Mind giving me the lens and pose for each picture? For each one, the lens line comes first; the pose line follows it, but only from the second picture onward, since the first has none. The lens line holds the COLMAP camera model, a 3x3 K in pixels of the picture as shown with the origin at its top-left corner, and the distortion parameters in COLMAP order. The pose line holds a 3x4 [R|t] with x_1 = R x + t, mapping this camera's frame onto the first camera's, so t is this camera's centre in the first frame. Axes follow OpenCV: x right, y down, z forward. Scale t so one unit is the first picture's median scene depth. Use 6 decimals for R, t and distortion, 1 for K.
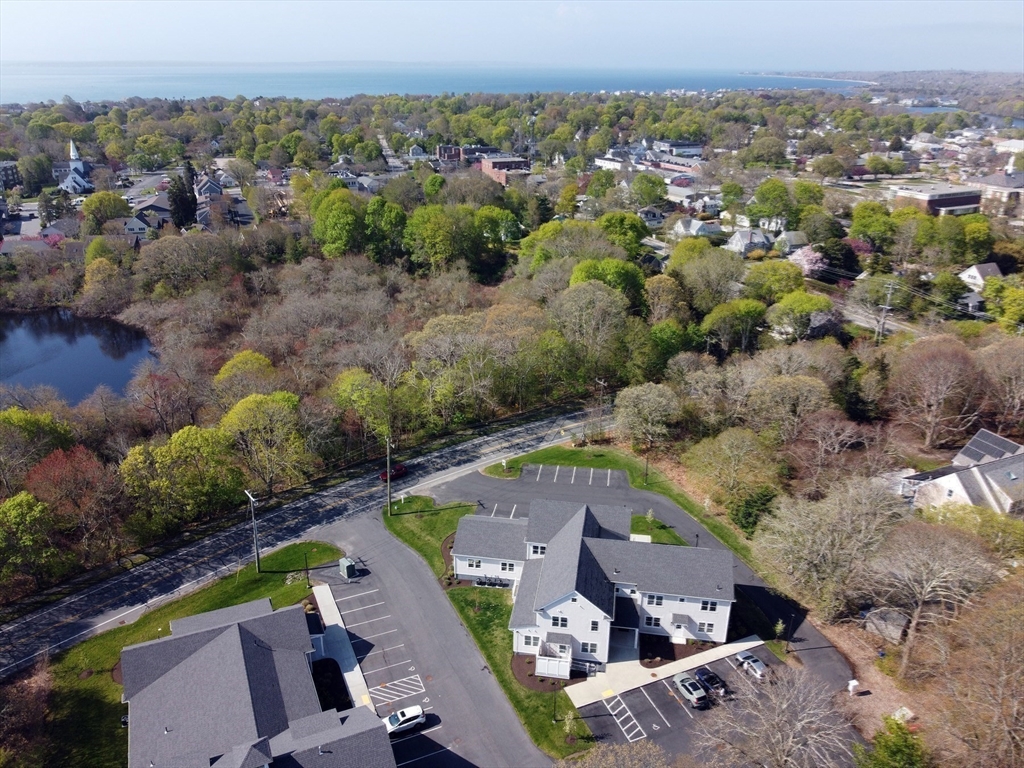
lens RADIAL K [[785.9, 0, 512.0], [0, 785.9, 384.0], [0, 0, 1]] dist [-0.005075, -0.003084]
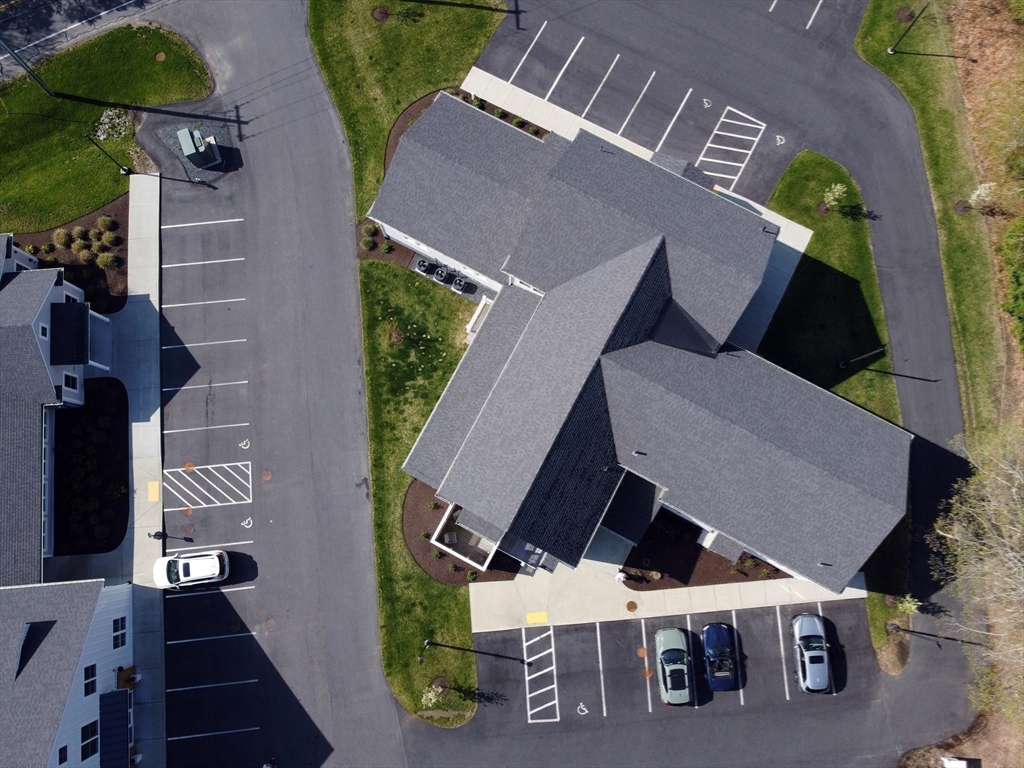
lens RADIAL K [[764.3, 0, 517.2], [0, 764.3, 417.0], [0, 0, 1]] dist [-0.005242, -0.003833]
pose [[0.944982, 0.323258, -0.050142, 0.082477], [-0.125235, 0.499102, 0.857446, -0.152832], [0.302202, -0.803991, 0.512126, 0.769301]]
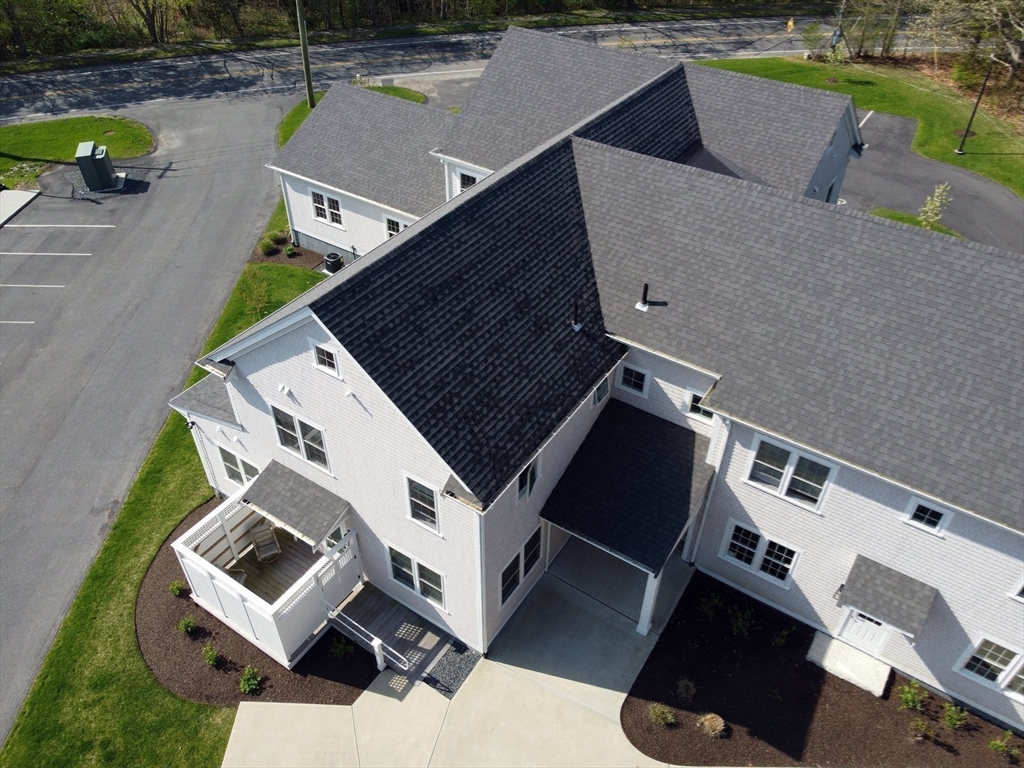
lens RADIAL K [[787.1, 0, 512.0], [0, 787.1, 384.0], [0, 0, 1]] dist [-0.006260, -0.000897]
pose [[0.909312, 0.265785, -0.320171, 0.176507], [-0.156998, 0.931700, 0.327548, 0.197665], [0.385360, -0.247577, 0.888934, 0.794758]]
